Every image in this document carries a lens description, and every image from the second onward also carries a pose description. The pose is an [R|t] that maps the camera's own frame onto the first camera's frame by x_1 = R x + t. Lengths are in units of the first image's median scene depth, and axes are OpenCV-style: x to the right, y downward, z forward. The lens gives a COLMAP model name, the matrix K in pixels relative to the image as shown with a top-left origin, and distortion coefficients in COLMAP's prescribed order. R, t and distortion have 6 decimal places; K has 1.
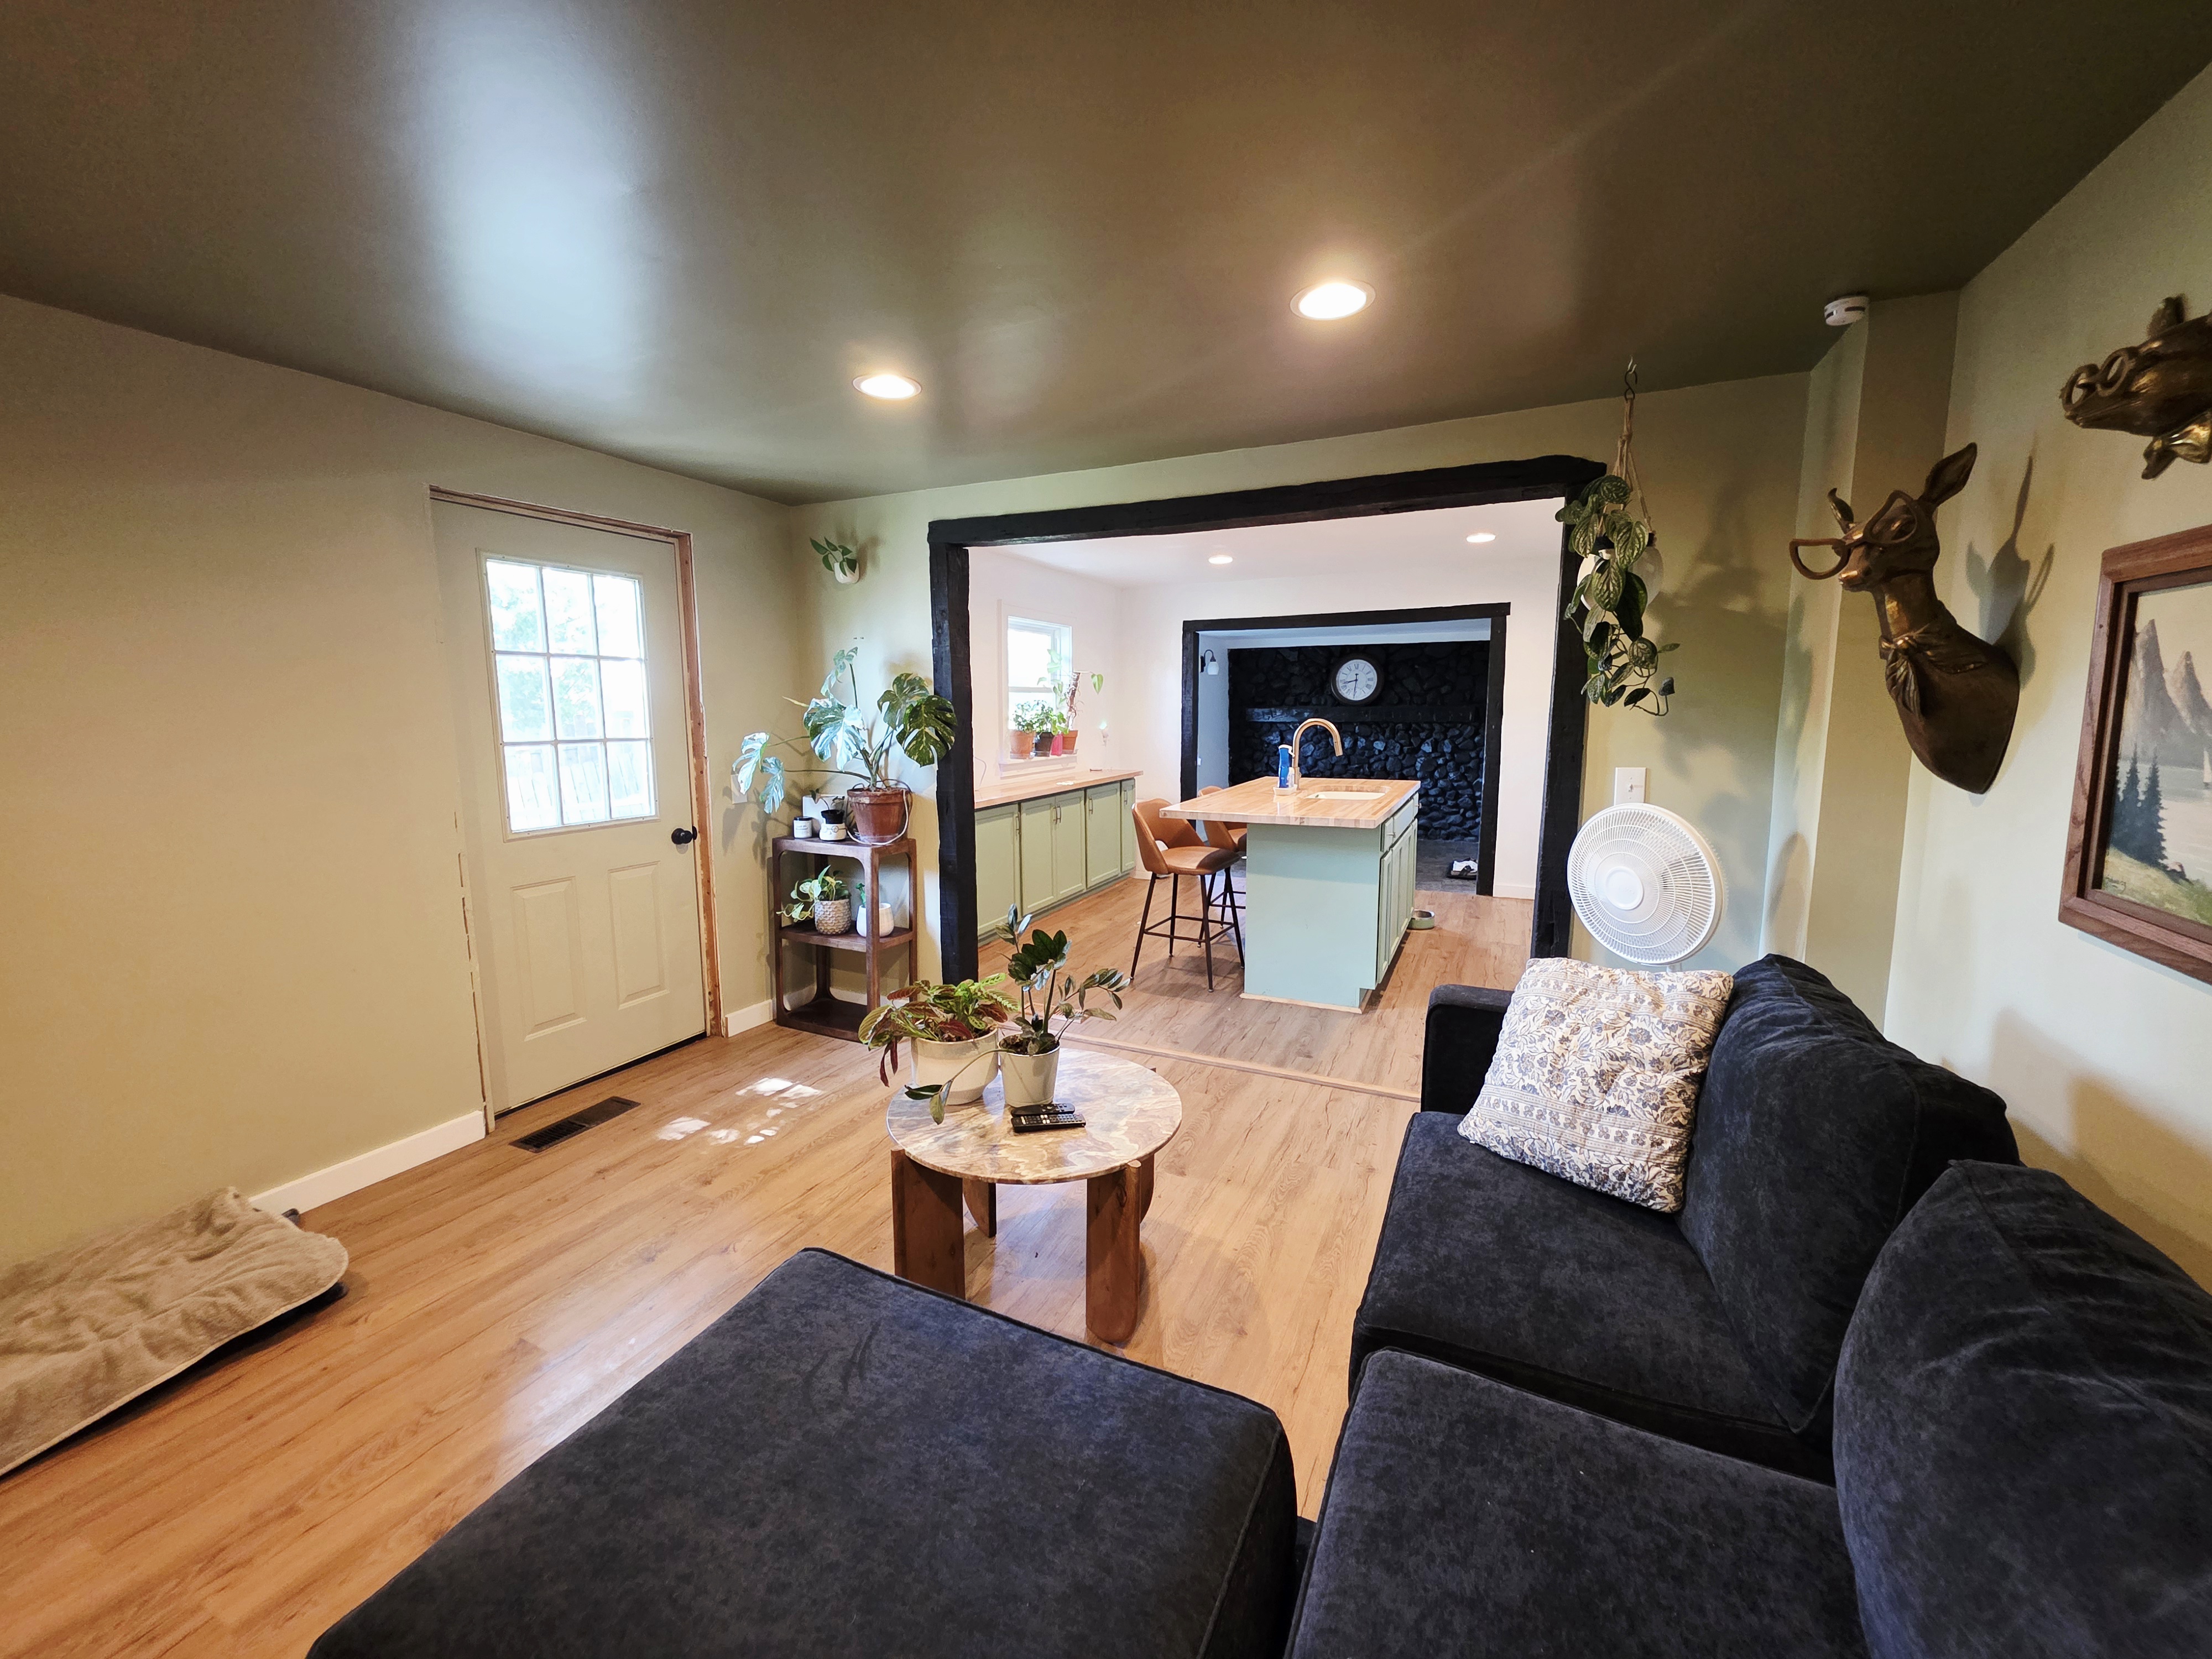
lens RADIAL K [[881.4, 0, 1107.3], [0, 881.4, 823.5], [0, 0, 1]] dist [0.003104, -0.000862]
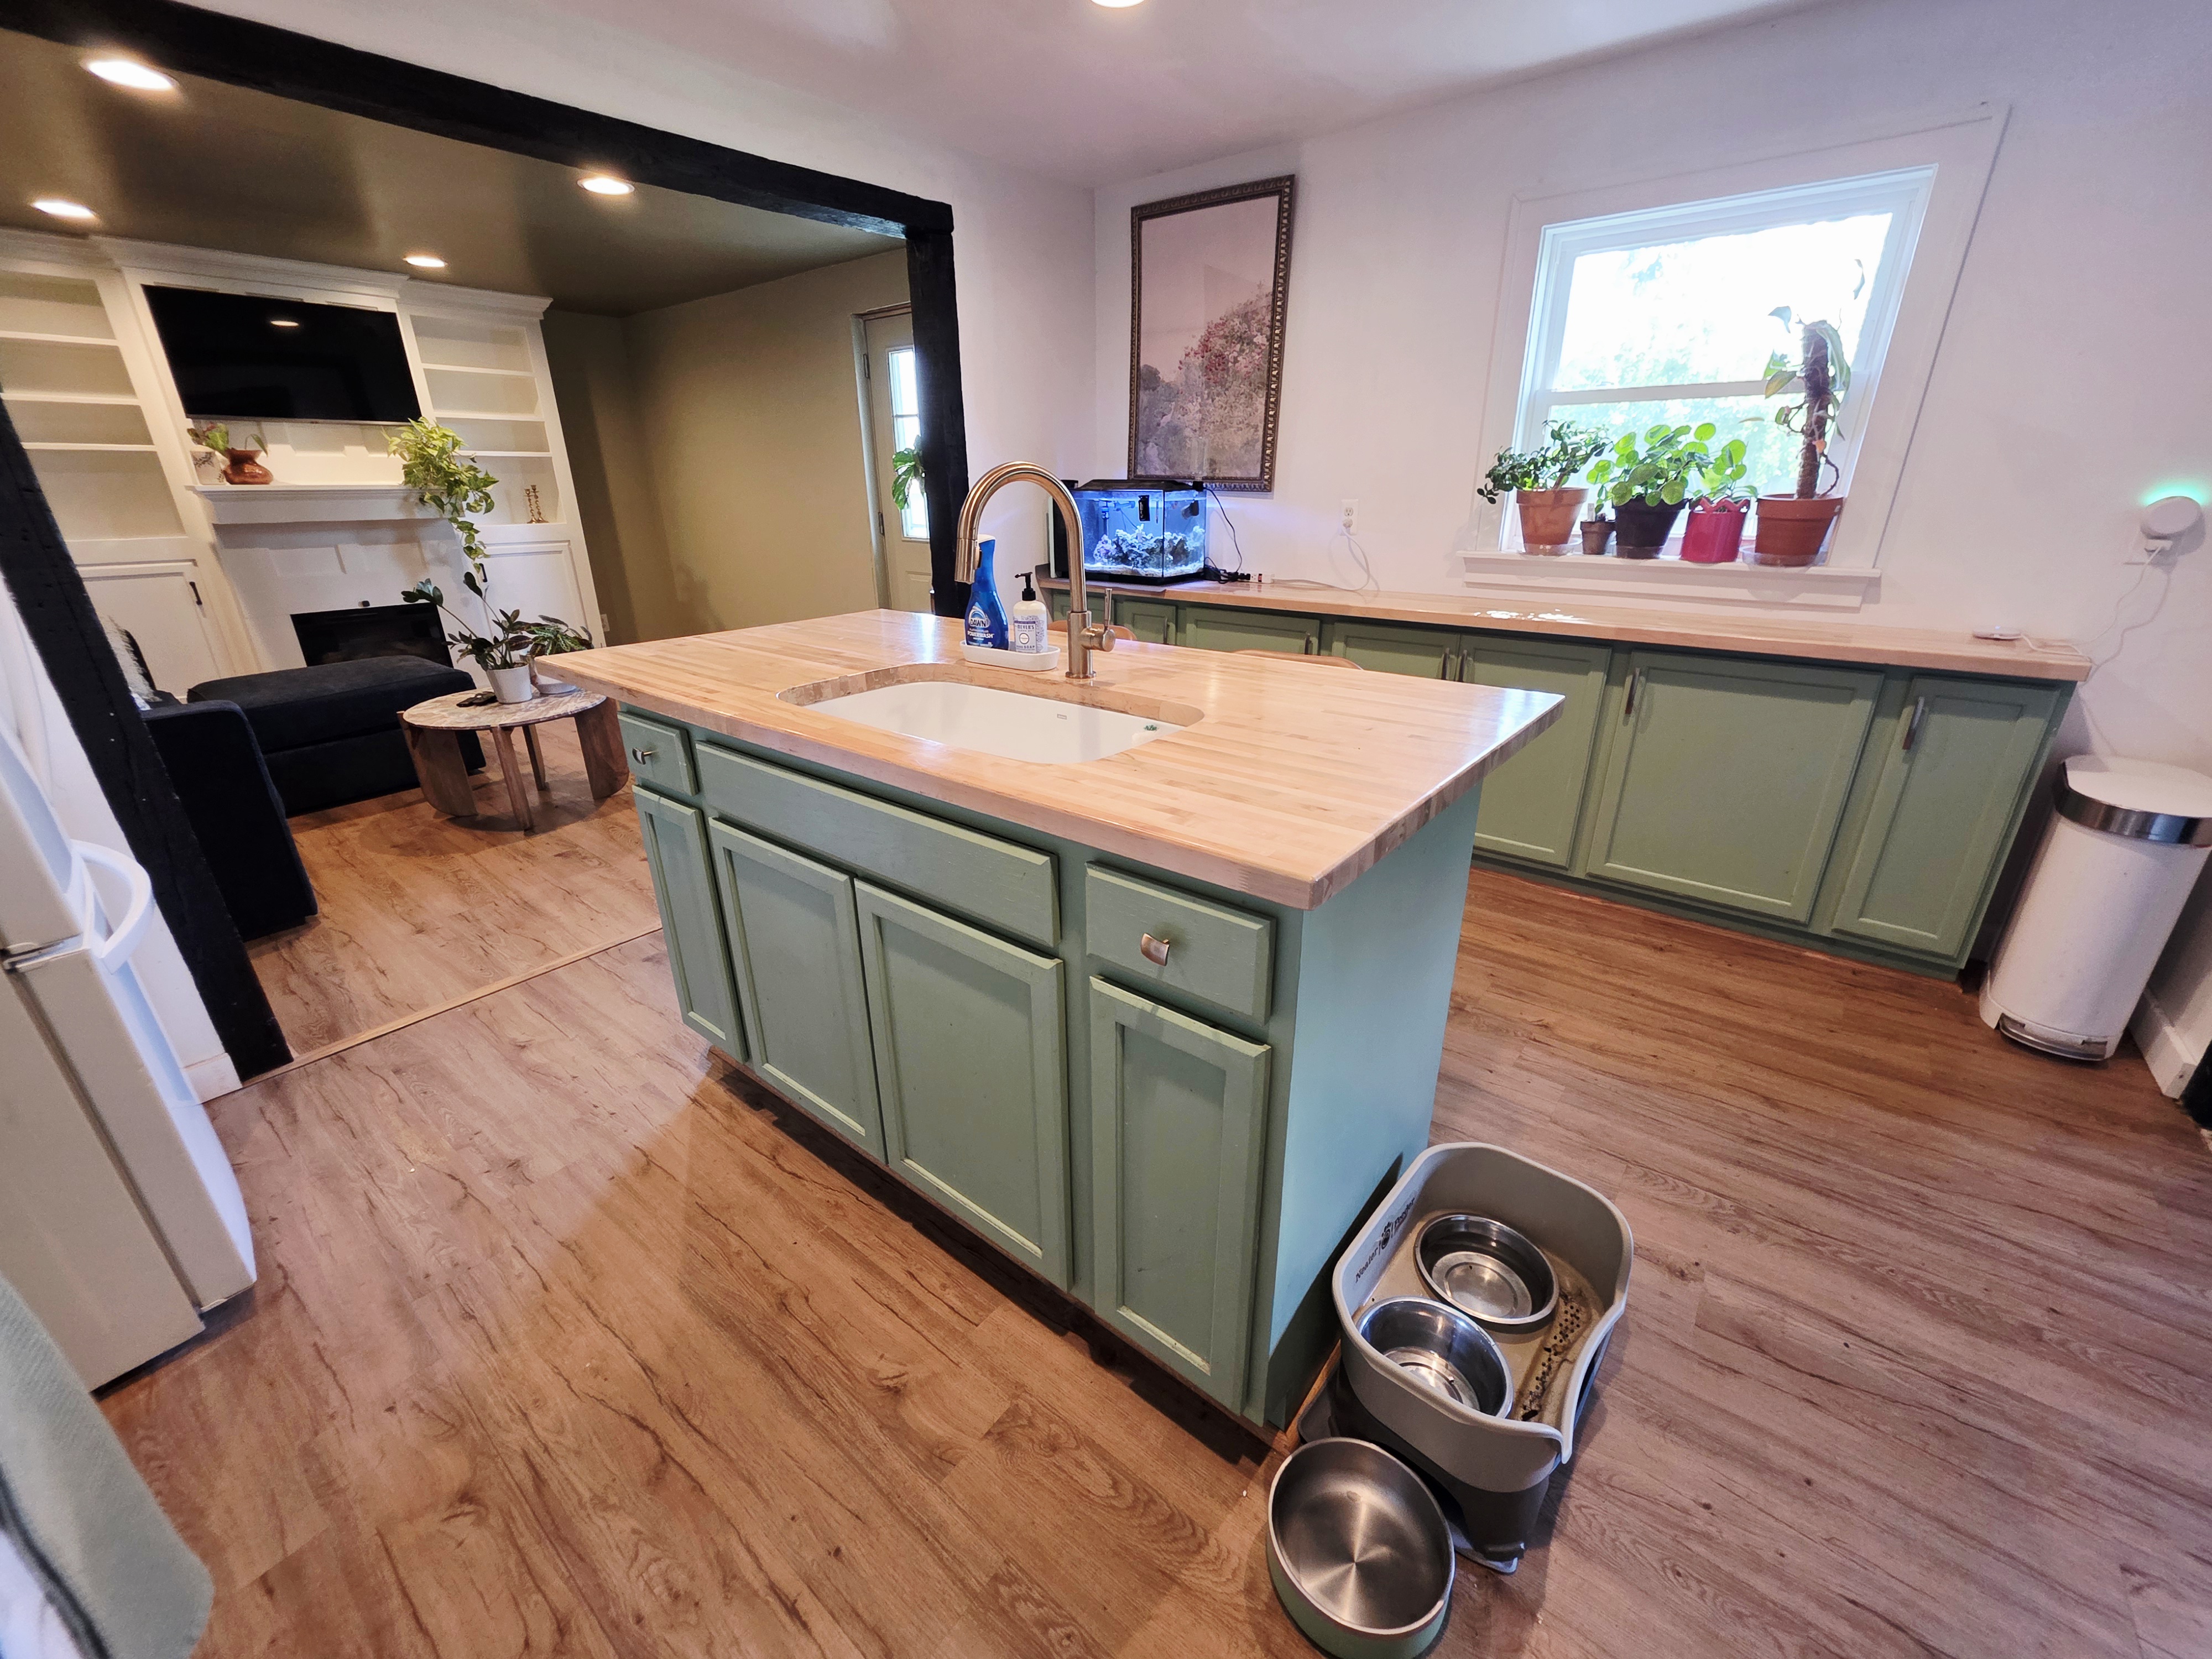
lens RADIAL K [[881.4, 0, 1102.9], [0, 881.4, 818.6], [0, 0, 1]] dist [0.003104, -0.000862]
pose [[-0.242437, 0.361322, -0.900373, 0.655056], [-0.120653, 0.909626, 0.397523, -0.151958], [0.962636, 0.205007, -0.176932, 1.281108]]
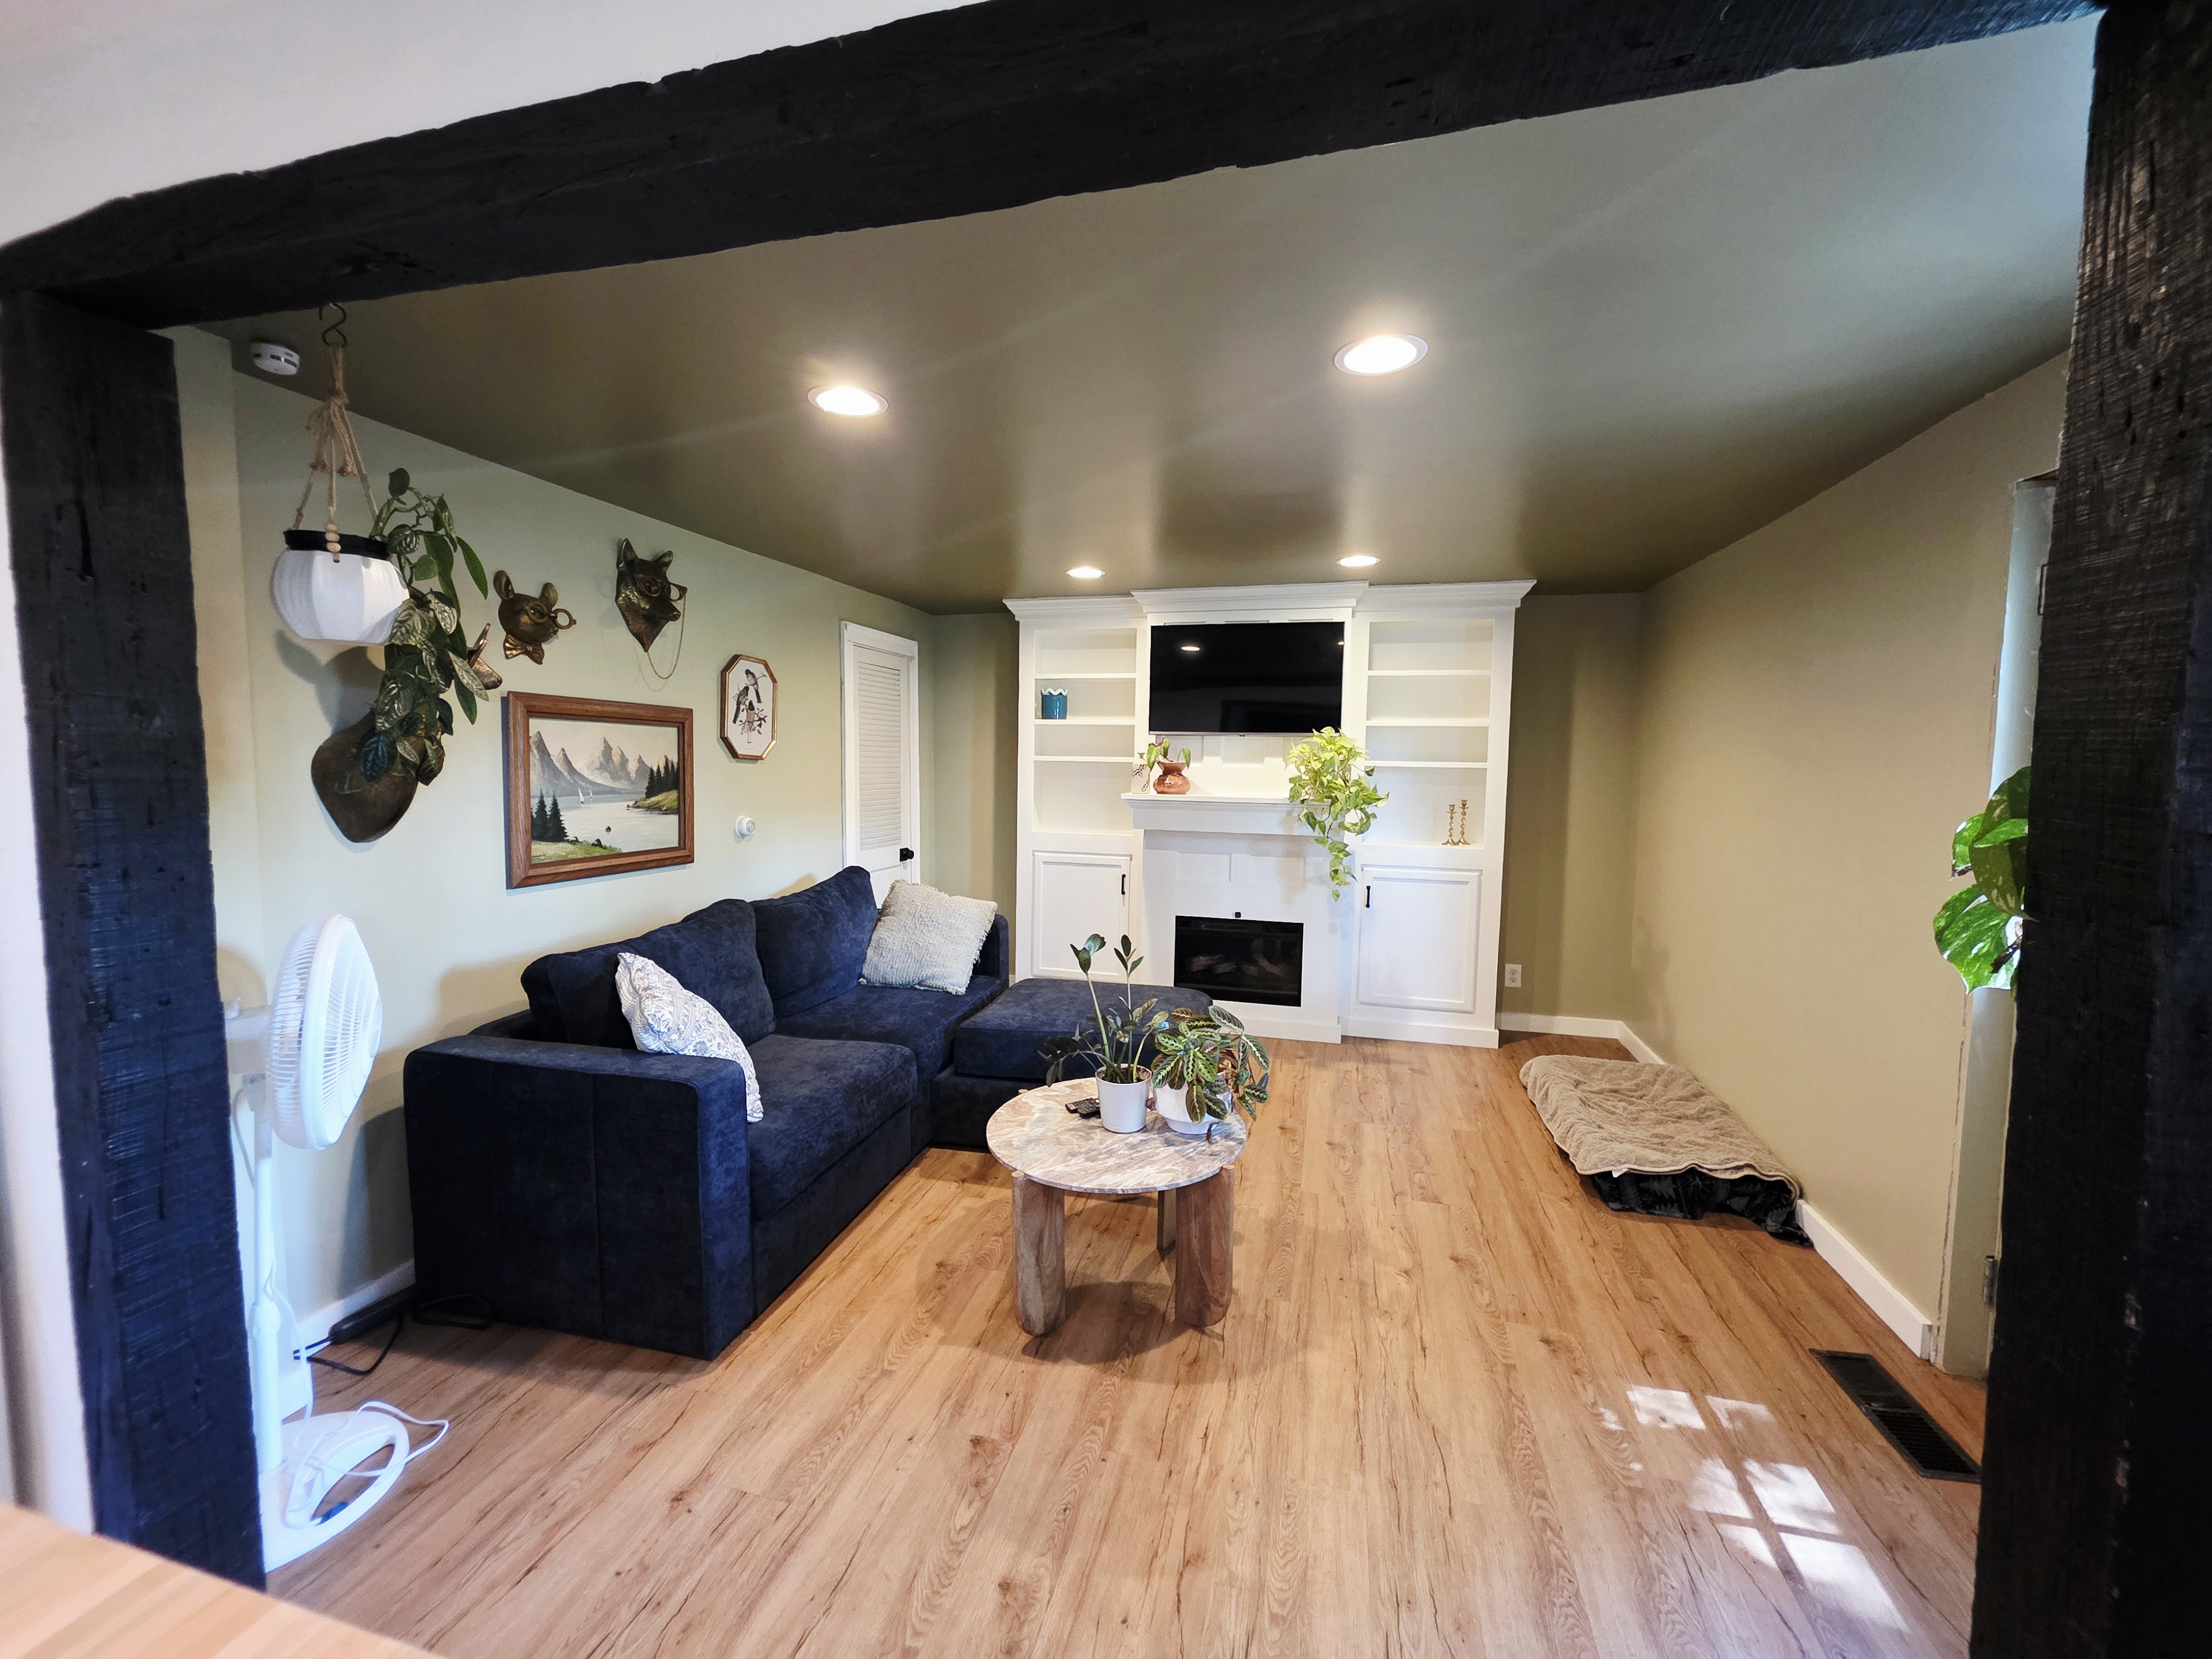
lens RADIAL K [[881.4, 0, 1105.6], [0, 881.4, 821.8], [0, 0, 1]] dist [0.003104, -0.000862]
pose [[-0.983342, 0.008832, -0.181552, 0.070783], [-0.028369, 0.979121, 0.201287, -0.152911], [0.179540, 0.203084, -0.962560, 1.055294]]
